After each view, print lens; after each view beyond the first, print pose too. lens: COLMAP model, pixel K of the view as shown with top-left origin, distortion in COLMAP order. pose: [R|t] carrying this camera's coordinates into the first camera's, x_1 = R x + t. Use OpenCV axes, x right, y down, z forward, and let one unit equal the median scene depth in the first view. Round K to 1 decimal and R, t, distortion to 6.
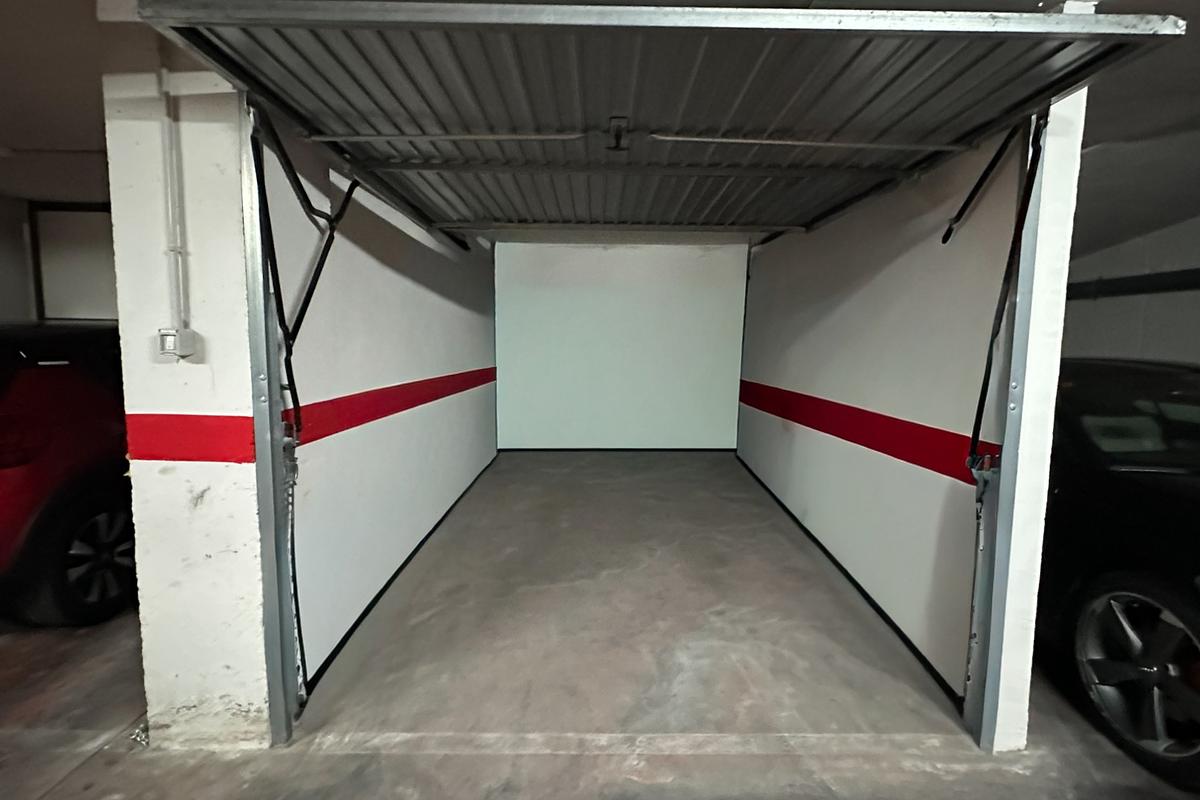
lens RADIAL K [[569.3, 0, 603.2], [0, 569.3, 400.8], [0, 0, 1]] dist [-0.010826, 0.000171]
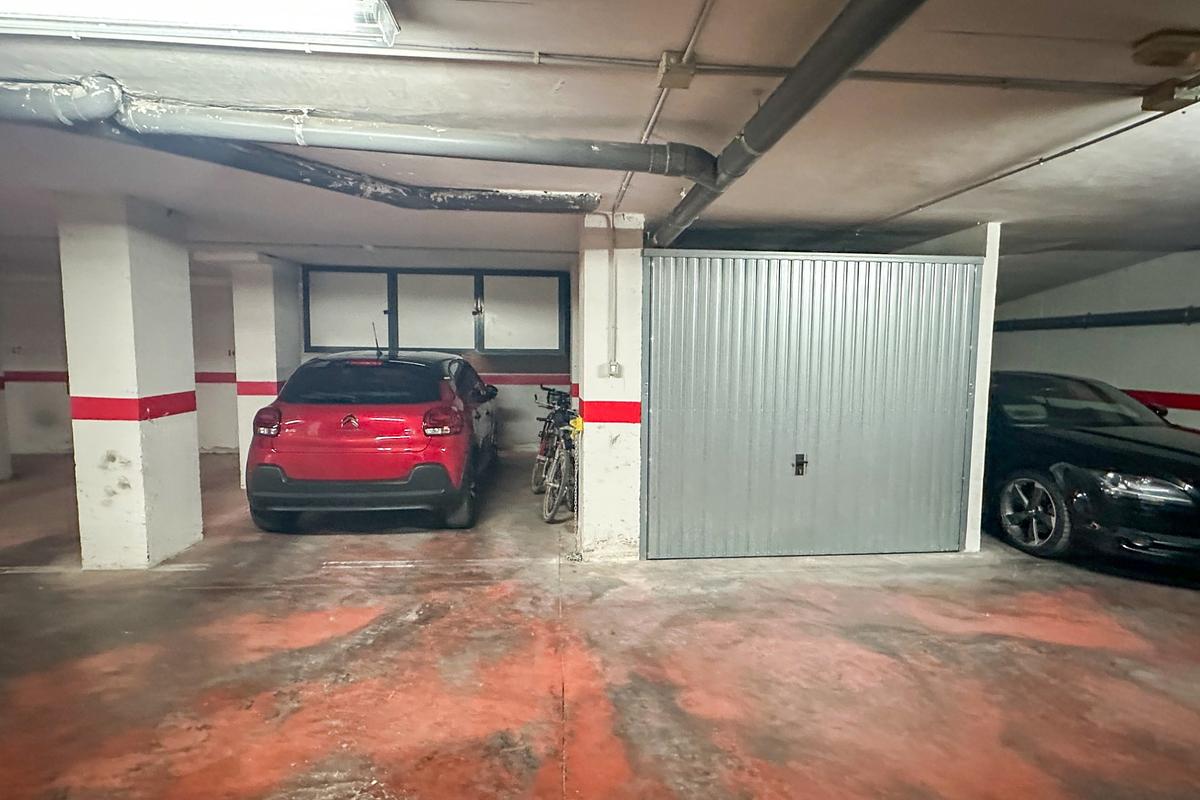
lens RADIAL K [[569.3, 0, 597.0], [0, 569.3, 401.9], [0, 0, 1]] dist [-0.010826, 0.000171]
pose [[0.997505, -0.010059, 0.069868, -0.821932], [0.011350, 0.999771, -0.018115, 0.057592], [-0.069670, 0.018863, 0.997392, -1.028444]]
